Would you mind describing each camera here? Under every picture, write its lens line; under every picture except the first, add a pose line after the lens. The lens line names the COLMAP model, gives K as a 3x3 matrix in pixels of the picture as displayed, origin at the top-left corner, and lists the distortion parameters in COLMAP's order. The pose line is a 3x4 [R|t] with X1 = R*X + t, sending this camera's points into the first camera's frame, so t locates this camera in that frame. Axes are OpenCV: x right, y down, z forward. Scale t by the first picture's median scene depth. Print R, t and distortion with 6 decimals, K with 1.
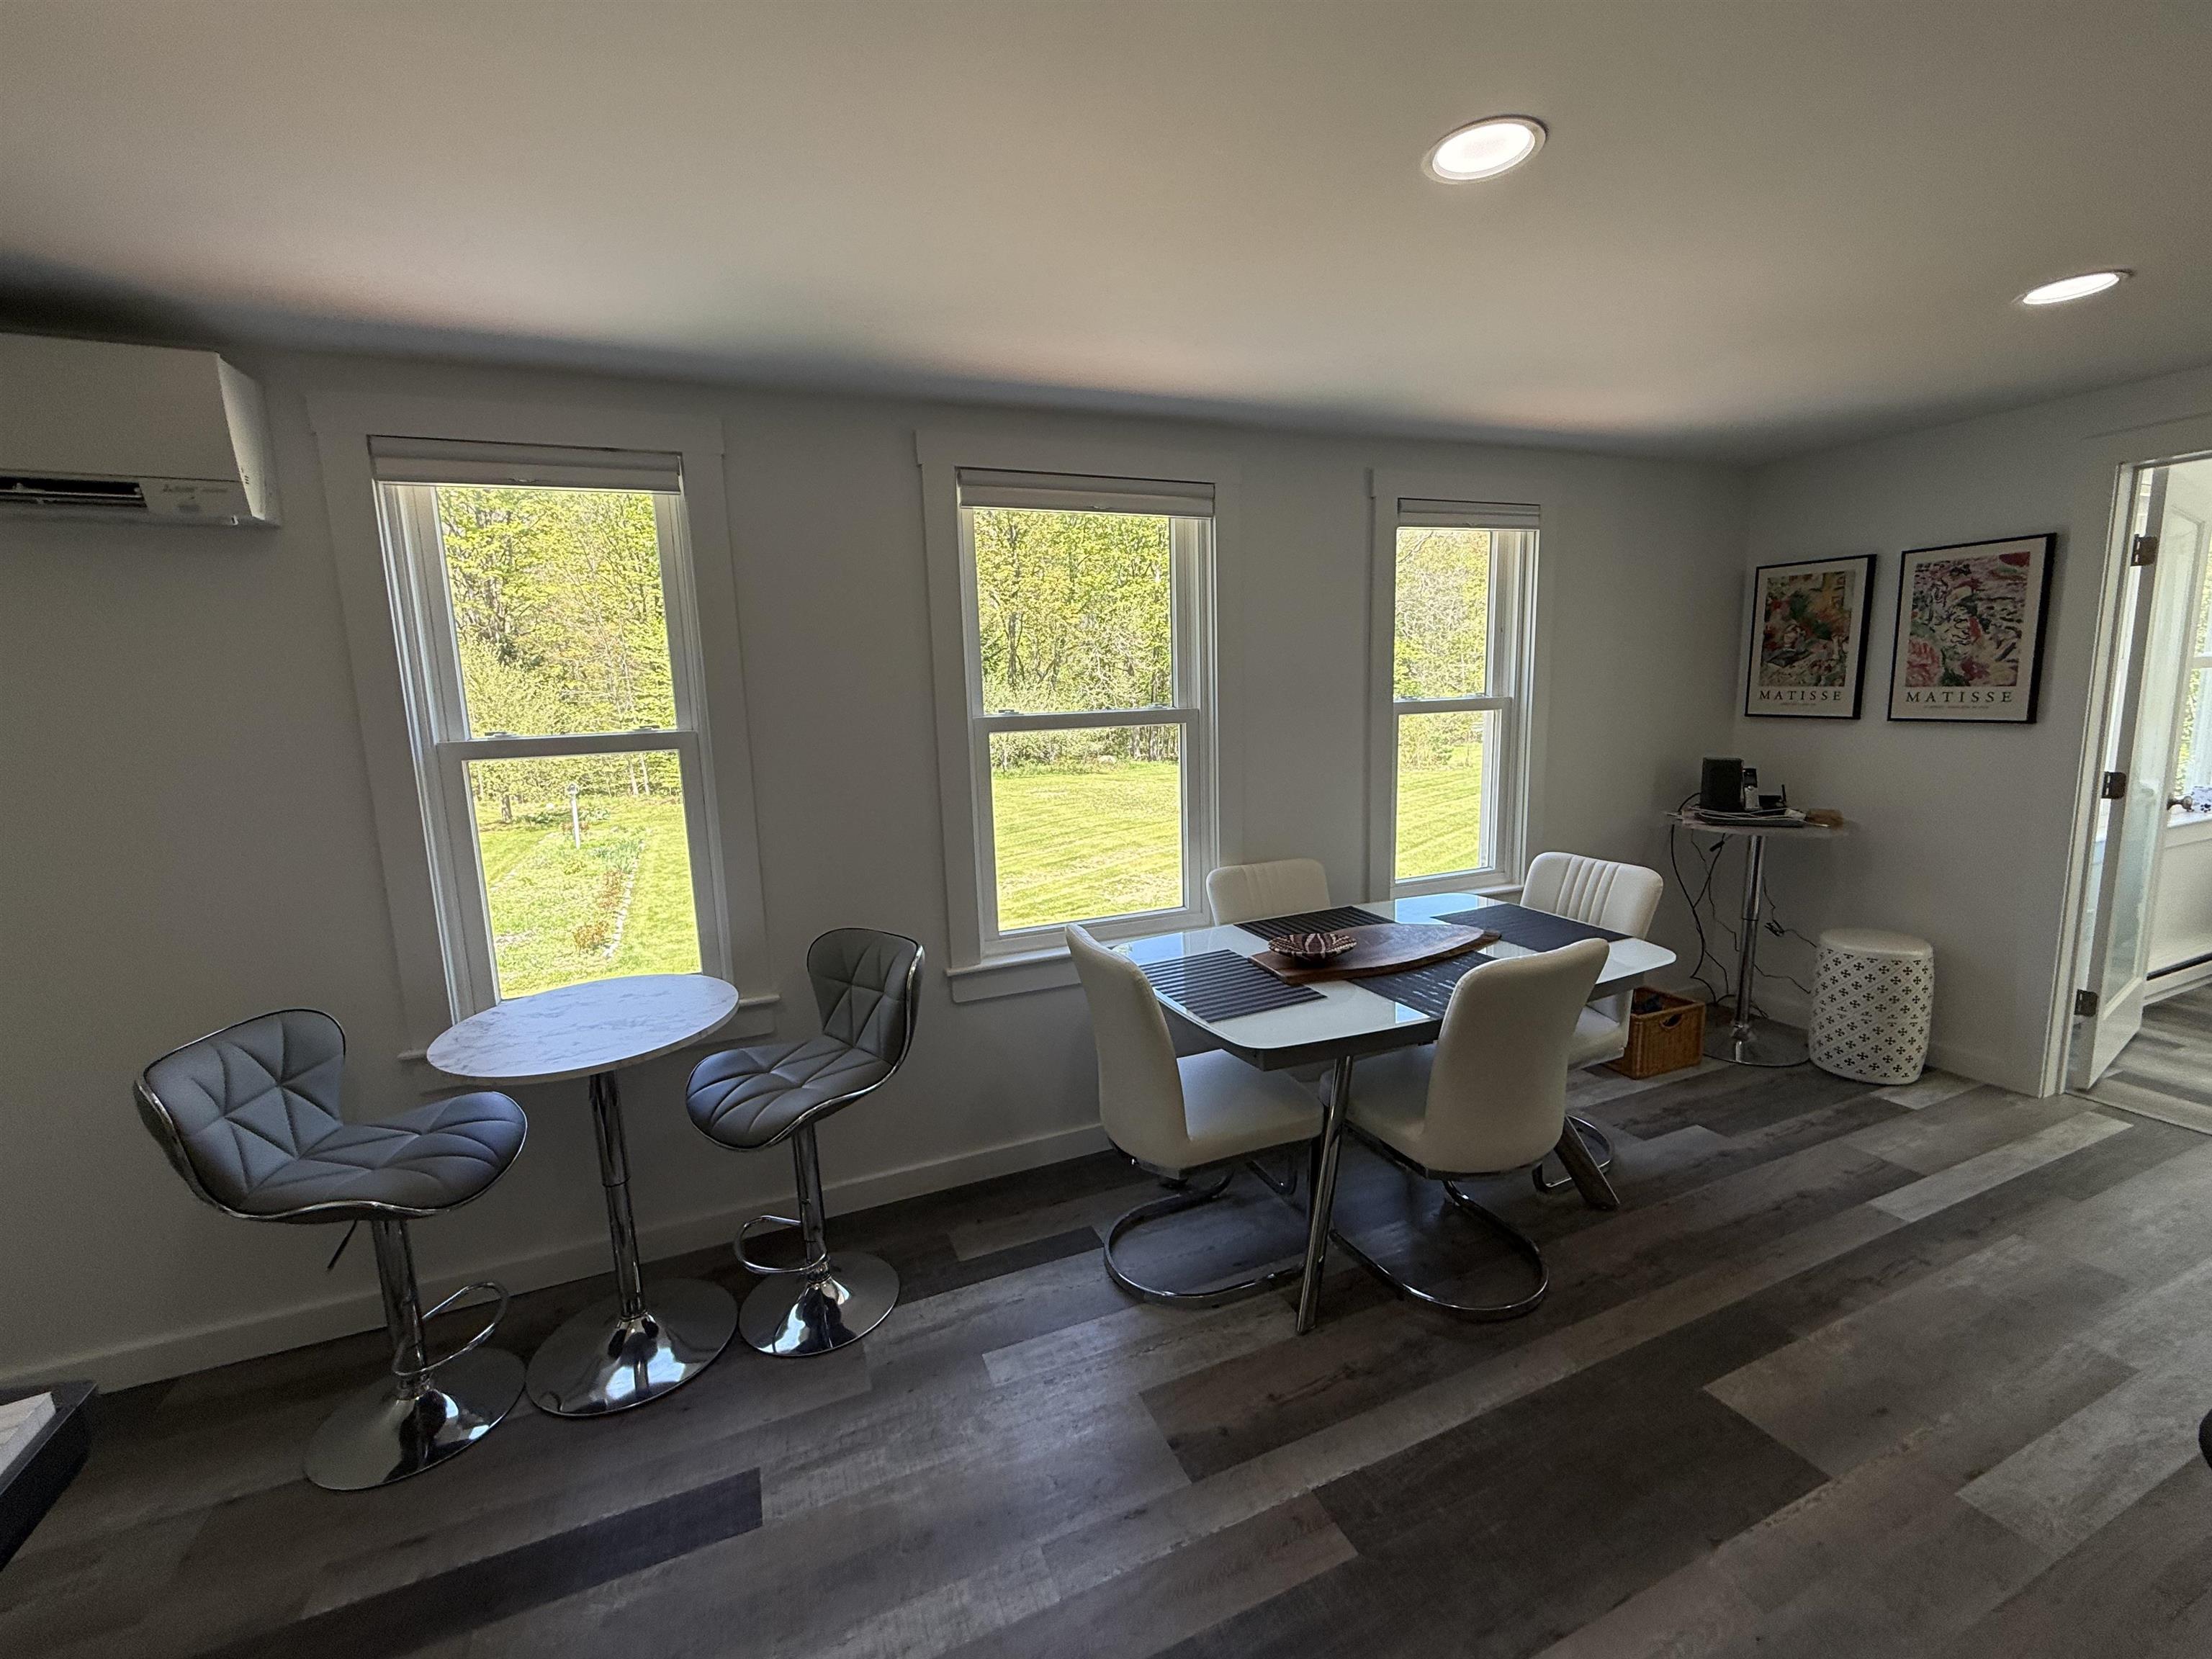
lens RADIAL K [[918.4, 0, 1103.8], [0, 918.4, 825.7], [0, 0, 1]] dist [0.000901, 0.000206]
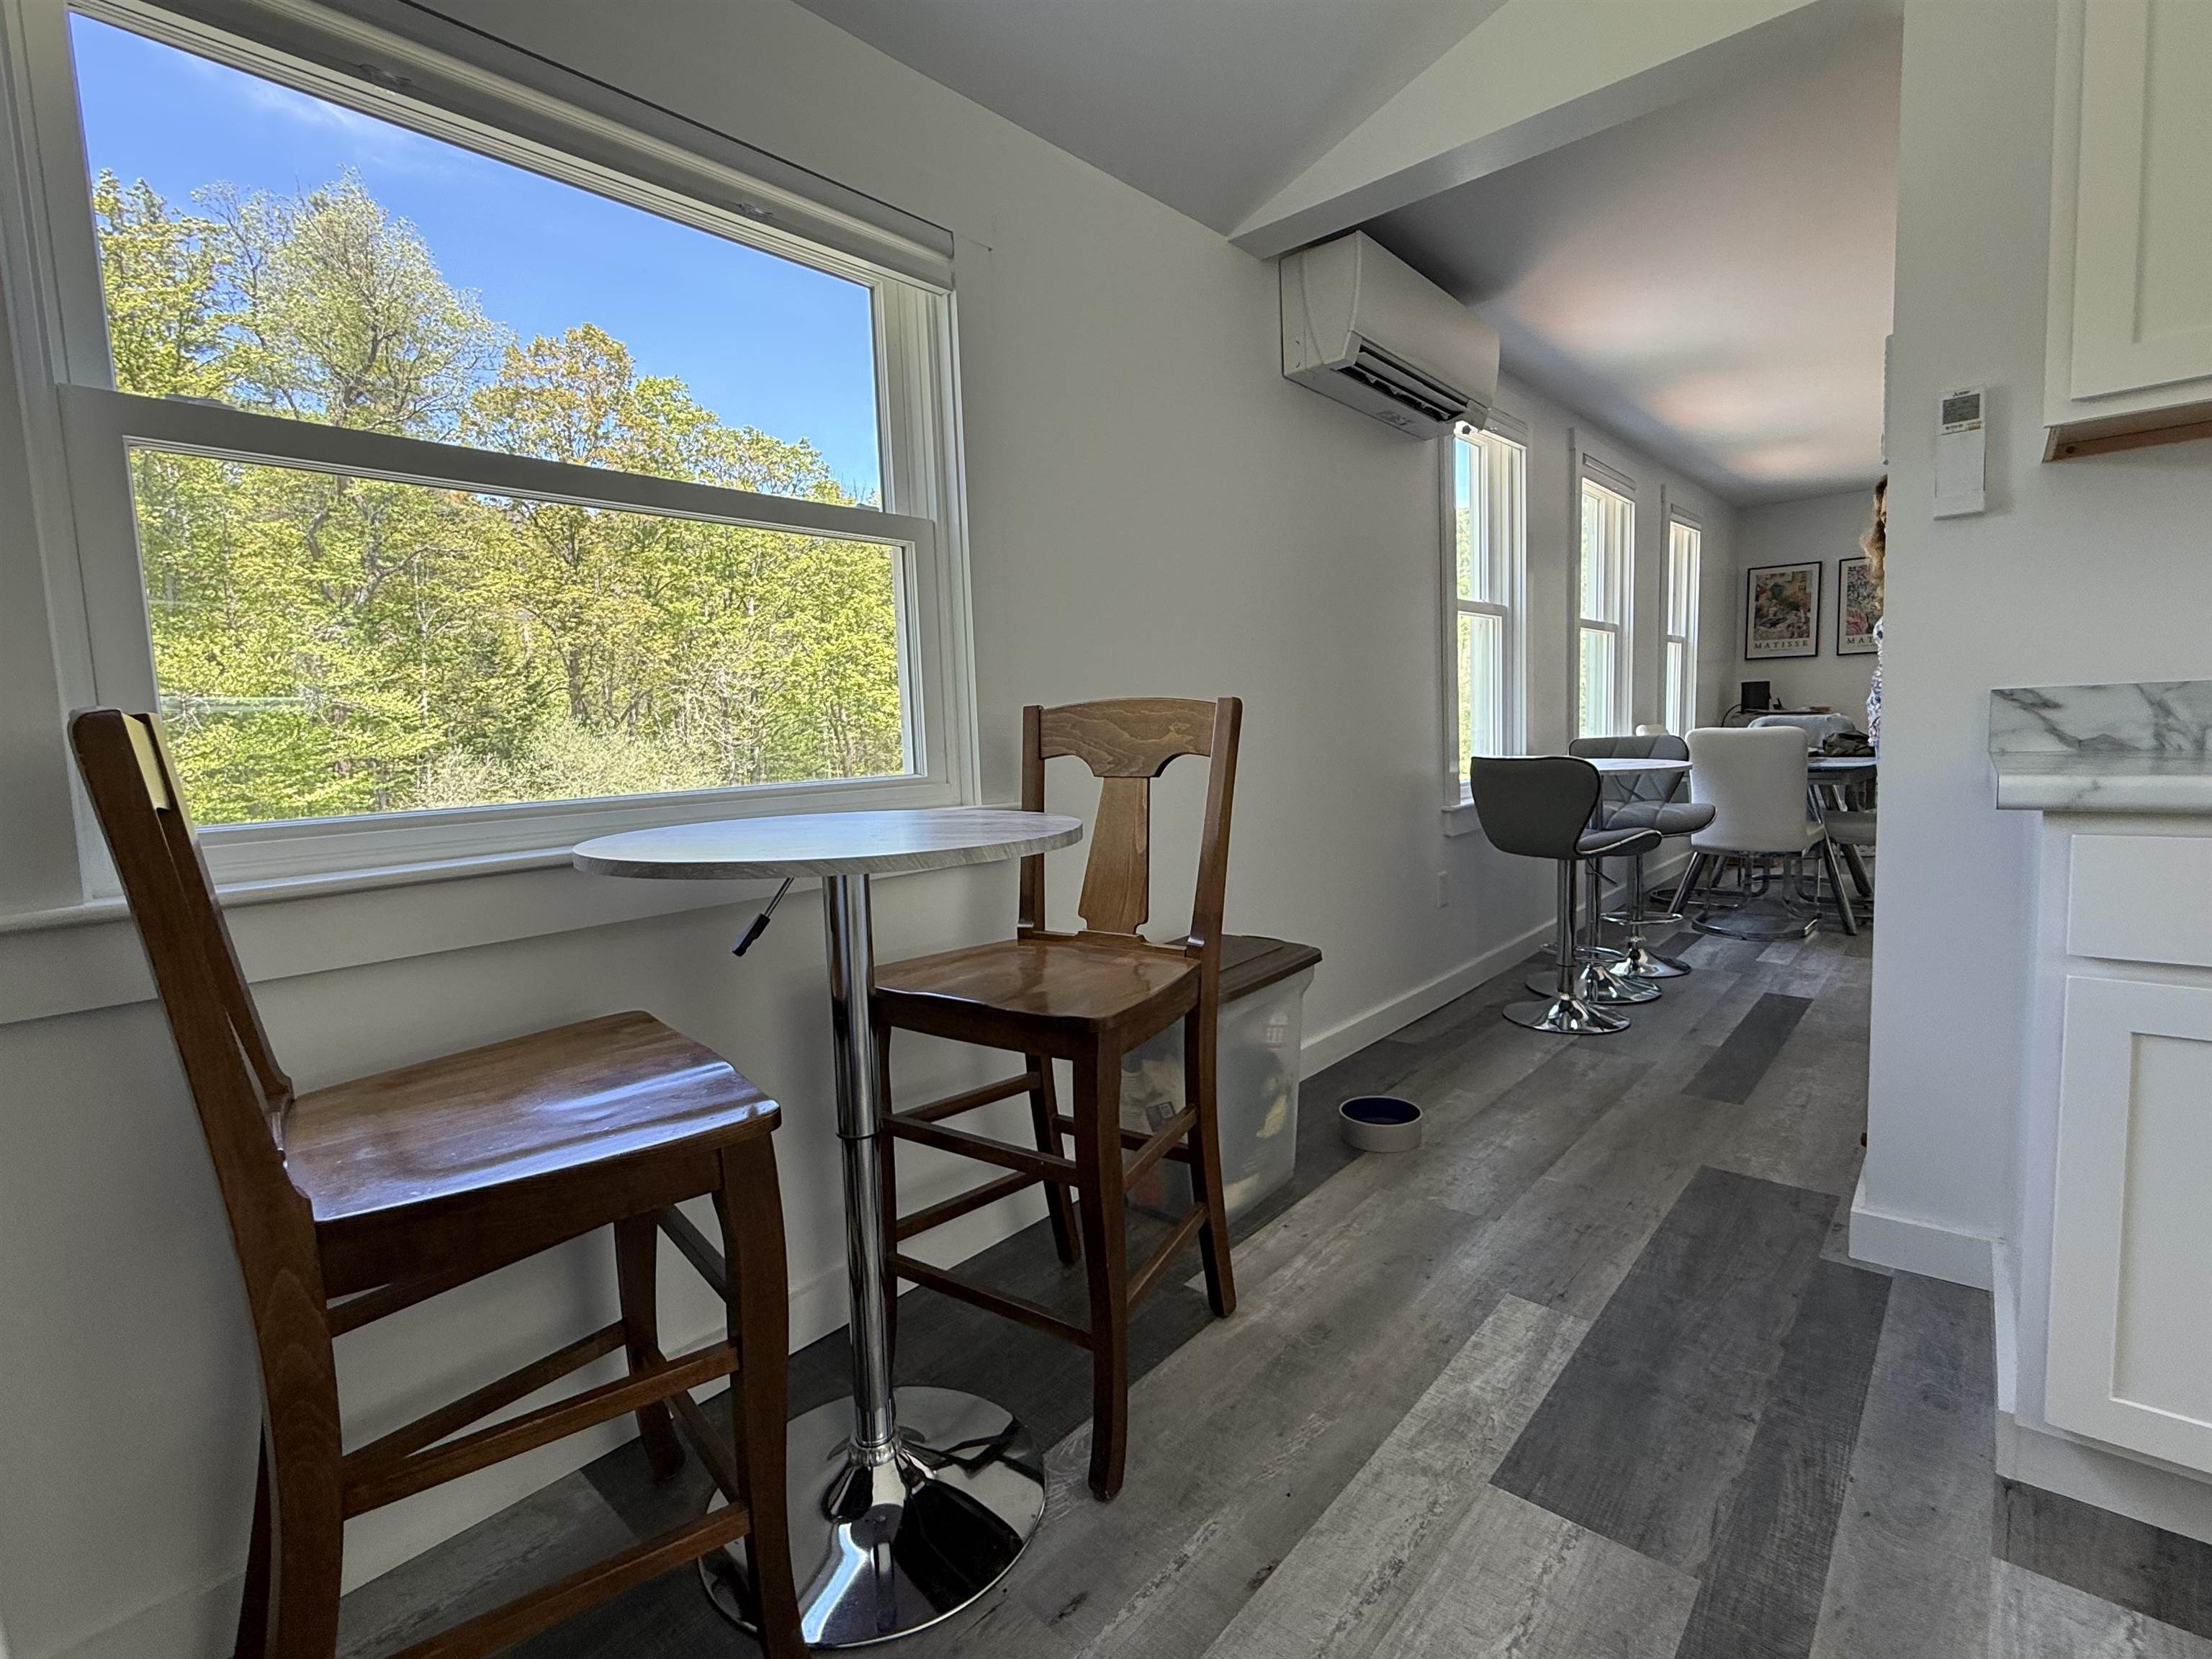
lens RADIAL K [[1035.5, 0, 1106.6], [0, 1035.5, 822.3], [0, 0, 1]] dist [-0.000813, -0.000182]
pose [[0.900931, -0.046430, 0.431471, -1.650859], [0.078231, 0.995348, -0.056242, 0.266096], [-0.426852, 0.084424, 0.900372, -0.196014]]
